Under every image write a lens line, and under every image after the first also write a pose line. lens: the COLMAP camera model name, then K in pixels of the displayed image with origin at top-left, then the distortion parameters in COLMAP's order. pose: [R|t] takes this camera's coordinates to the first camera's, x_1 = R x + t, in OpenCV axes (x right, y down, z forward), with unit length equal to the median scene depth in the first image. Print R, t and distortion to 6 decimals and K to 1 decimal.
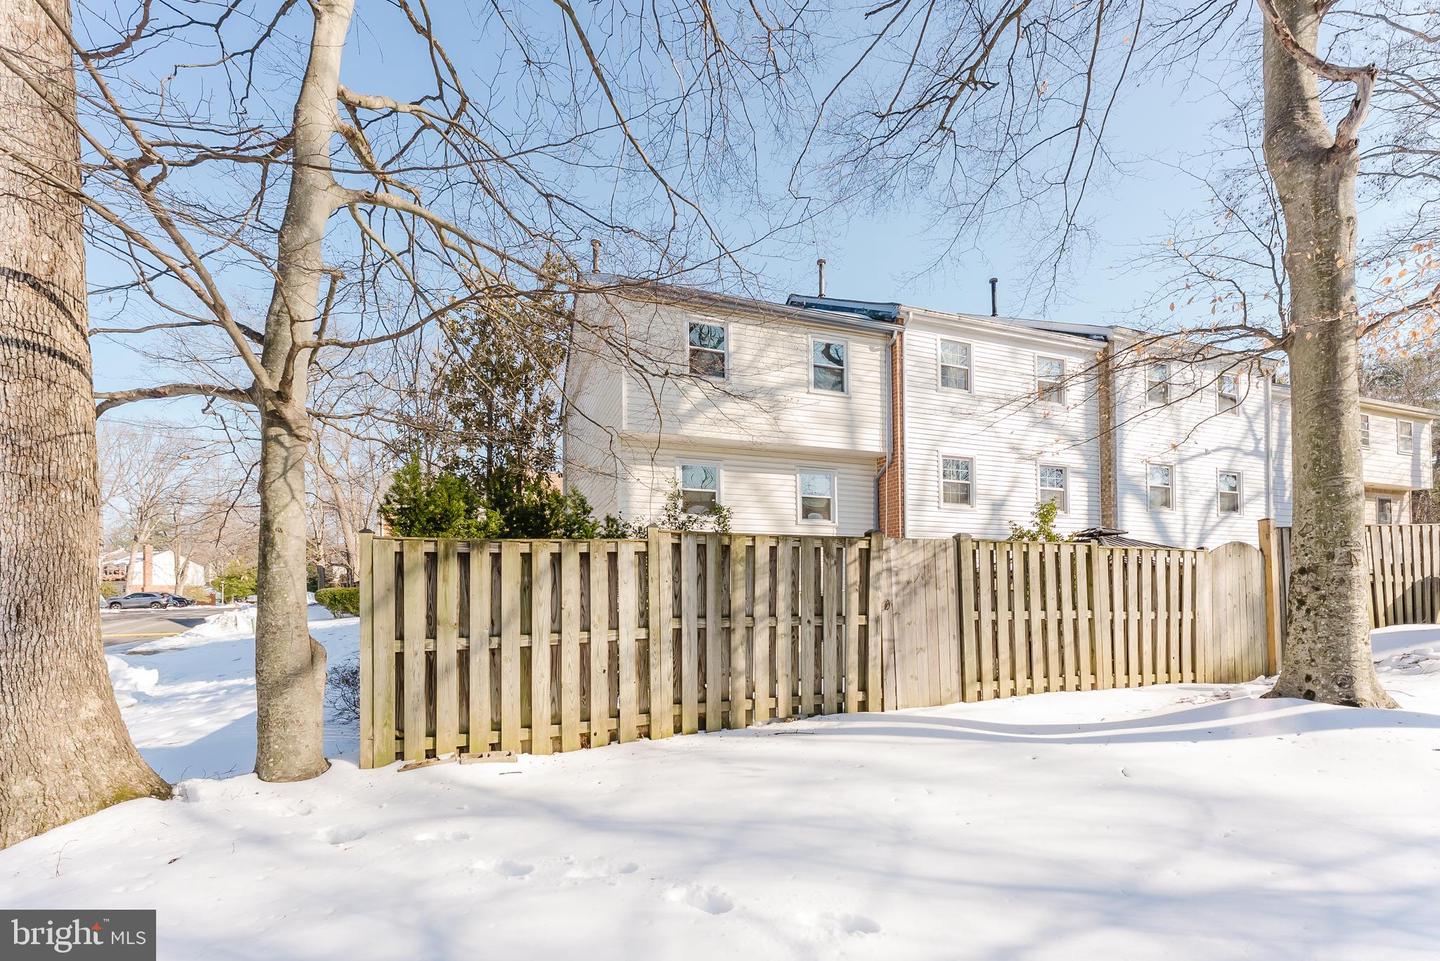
lens RADIAL K [[643.3, 0, 719.4], [0, 643.3, 580.9], [0, 0, 1]] dist [-0.001779, -0.000271]
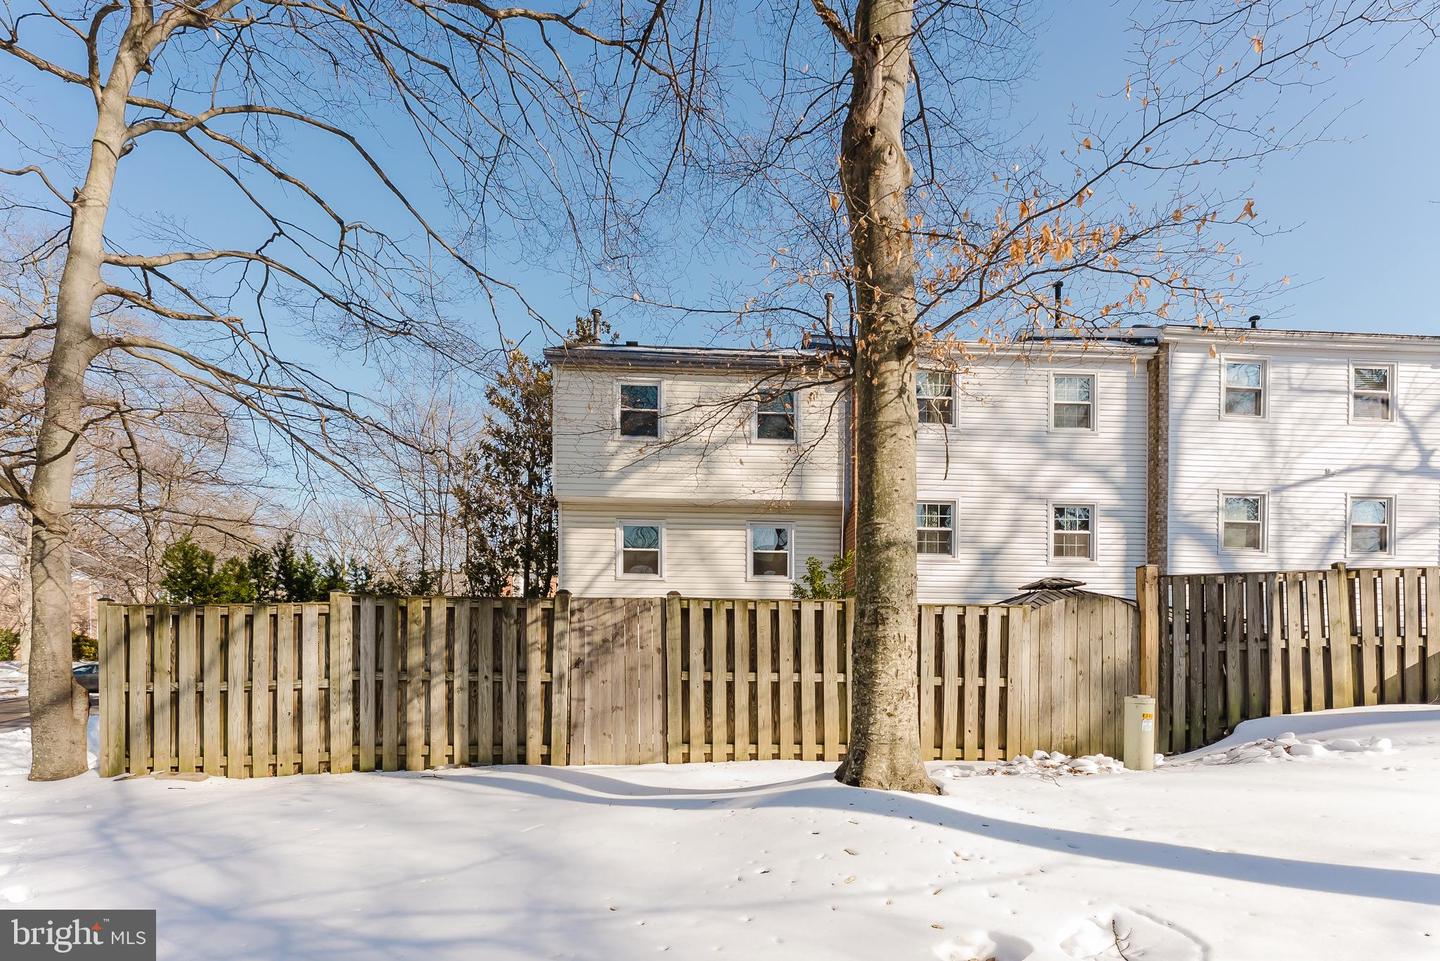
lens RADIAL K [[666.1, 0, 707.4], [0, 666.1, 656.6], [0, 0, 1]] dist [-0.001998, 0.000008]
pose [[0.951974, 0.013830, -0.305866, 0.716764], [-0.005701, 0.999607, 0.027454, -0.003457], [0.306126, -0.024392, 0.951679, 0.047039]]
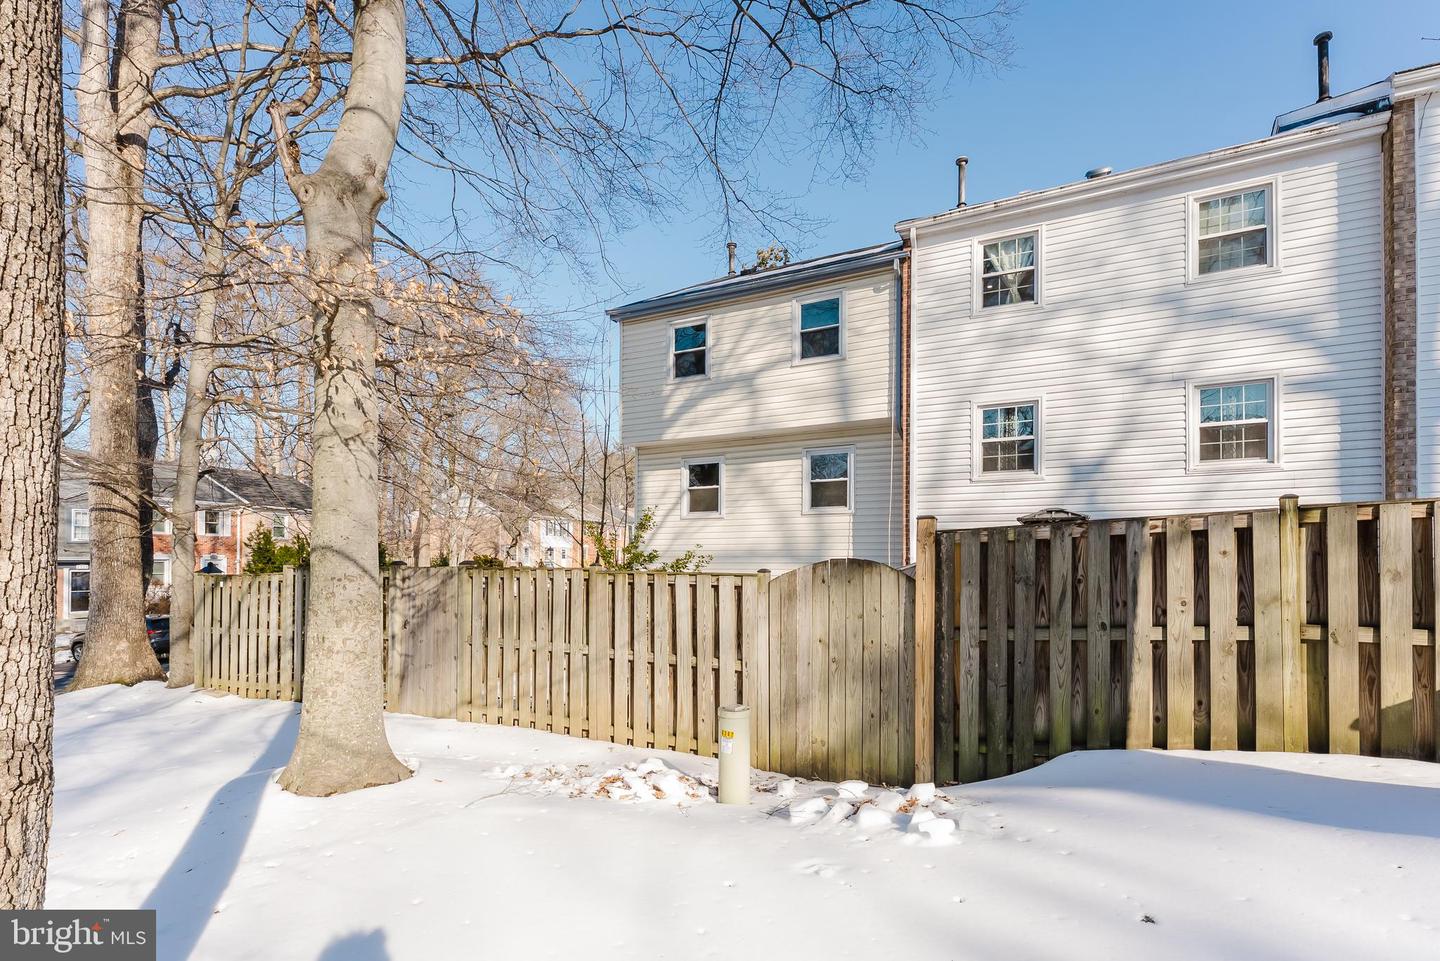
lens RADIAL K [[700.1, 0, 721.5], [0, 700.1, 549.4], [0, 0, 1]] dist [-0.002717, -0.001080]
pose [[0.654241, -0.006127, -0.756262, 1.482481], [0.016038, 0.999855, 0.005774, -0.090963], [0.756116, -0.015906, 0.654244, 0.545260]]
